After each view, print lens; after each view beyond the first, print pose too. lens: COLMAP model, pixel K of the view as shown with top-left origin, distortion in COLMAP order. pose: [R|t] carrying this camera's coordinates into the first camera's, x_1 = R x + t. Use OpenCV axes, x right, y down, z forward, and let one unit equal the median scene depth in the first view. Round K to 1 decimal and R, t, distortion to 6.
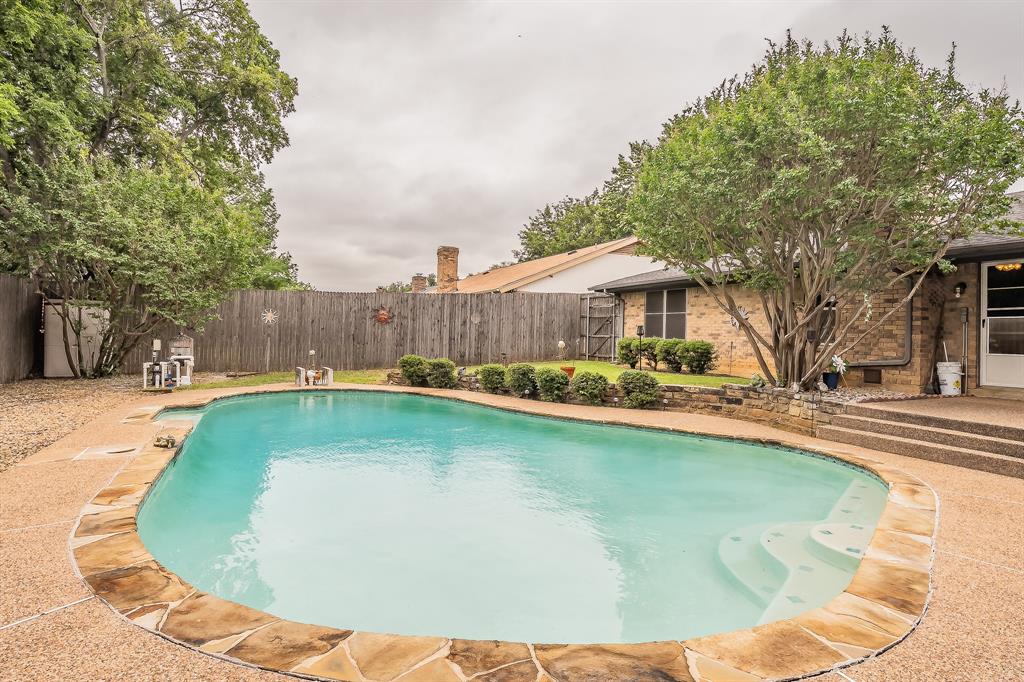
lens RADIAL K [[562.4, 0, 477.9], [0, 562.4, 315.5], [0, 0, 1]] dist [0.002269, 0.001297]
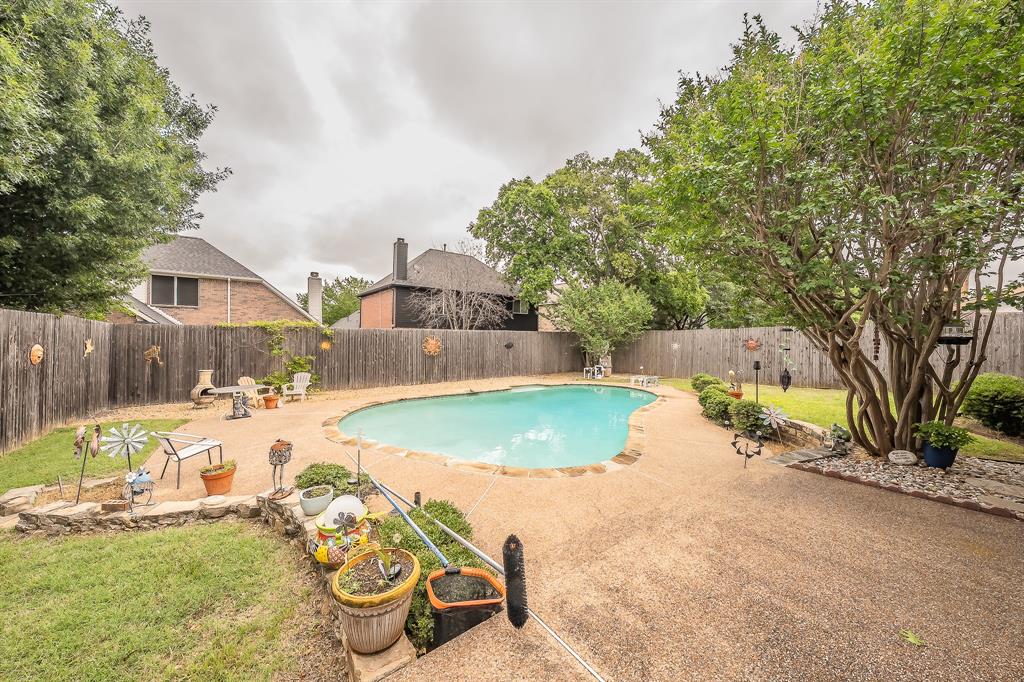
lens RADIAL K [[347.7, 0, 509.2], [0, 347.7, 343.3], [0, 0, 1]] dist [-0.000871, -0.000077]
pose [[0.250007, -0.007925, -0.968211, 0.682773], [0.024918, 0.999688, -0.001748, -0.021824], [0.967923, -0.023689, 0.250127, 0.304511]]
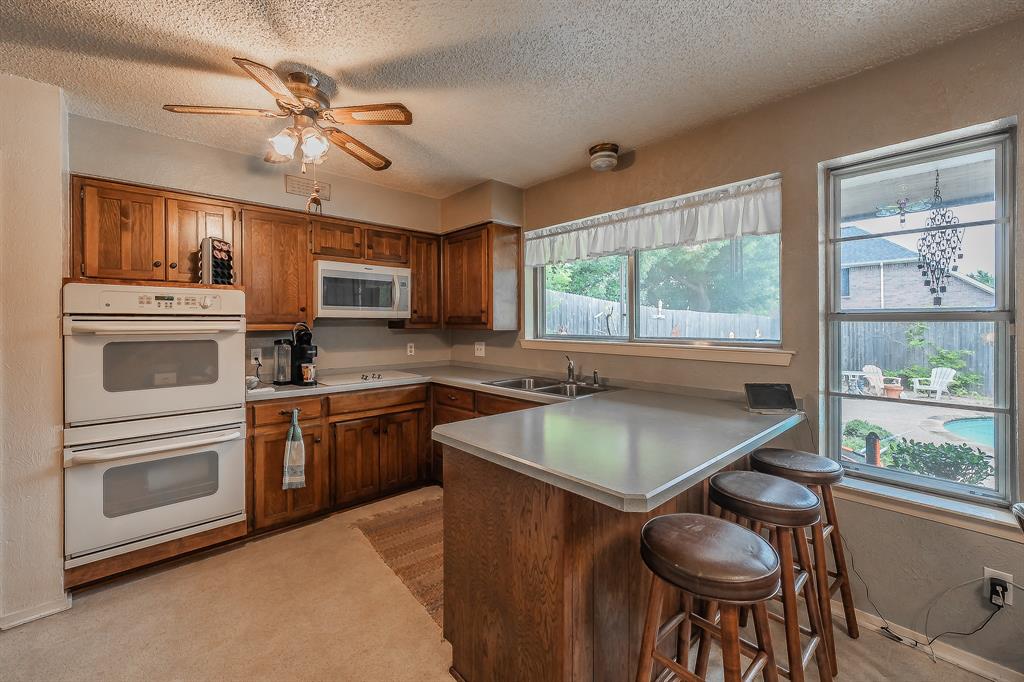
lens RADIAL K [[414.7, 0, 484.7], [0, 414.7, 323.3], [0, 0, 1]] dist [-0.001753, -0.000228]
pose [[-0.946897, -0.023788, -0.320656, 0.938885], [-0.011356, 0.999112, -0.040585, -0.010960], [0.321336, -0.034788, -0.946326, 0.553099]]
